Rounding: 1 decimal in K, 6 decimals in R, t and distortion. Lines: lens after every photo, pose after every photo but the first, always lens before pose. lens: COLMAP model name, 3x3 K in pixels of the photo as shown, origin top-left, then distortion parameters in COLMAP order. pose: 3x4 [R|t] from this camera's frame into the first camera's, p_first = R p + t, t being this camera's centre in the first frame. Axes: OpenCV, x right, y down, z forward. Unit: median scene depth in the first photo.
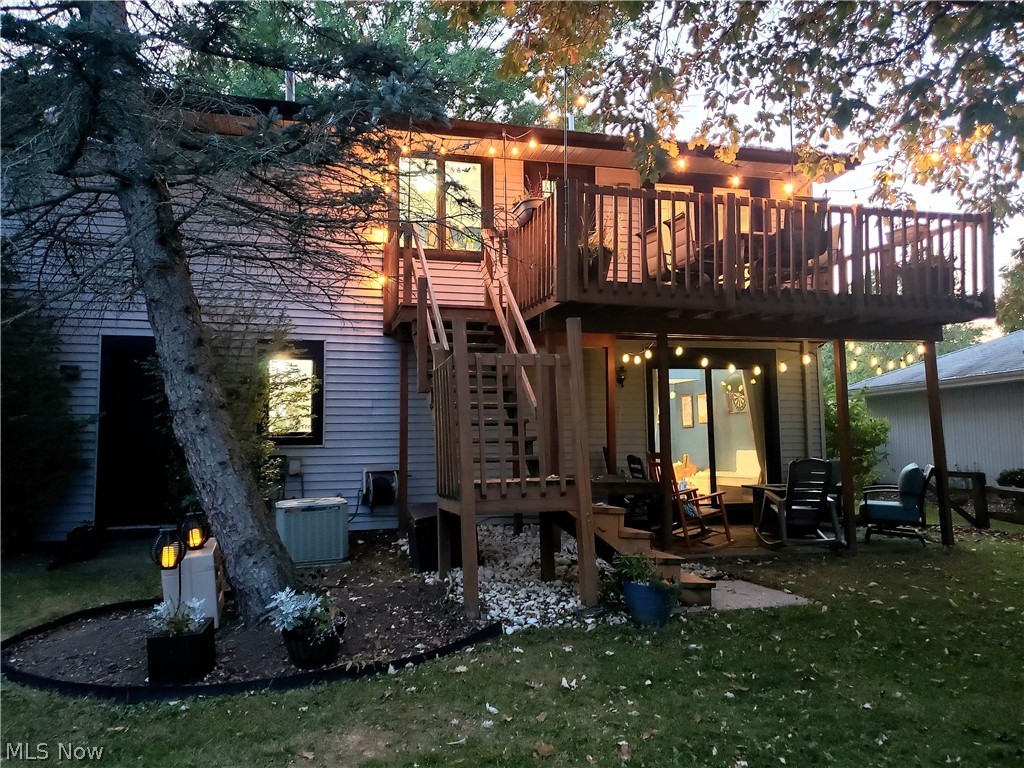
lens RADIAL K [[779.0, 0, 512.0], [0, 779.0, 384.0], [0, 0, 1]] dist [-0.002308, -0.000721]
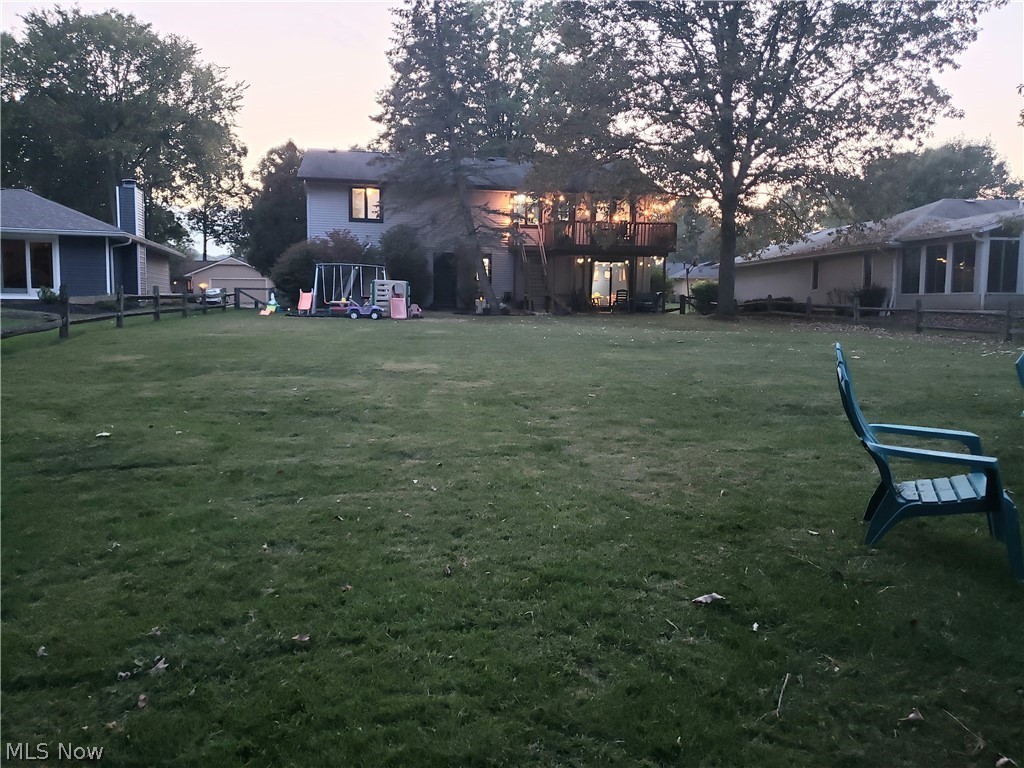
lens RADIAL K [[779.0, 0, 512.0], [0, 779.0, 384.0], [0, 0, 1]] dist [-0.002308, -0.000721]
pose [[0.991847, 0.028832, -0.124129, 0.285431], [-0.006734, 0.984566, 0.174882, -0.088394], [0.127256, -0.172621, 0.976733, -2.405966]]
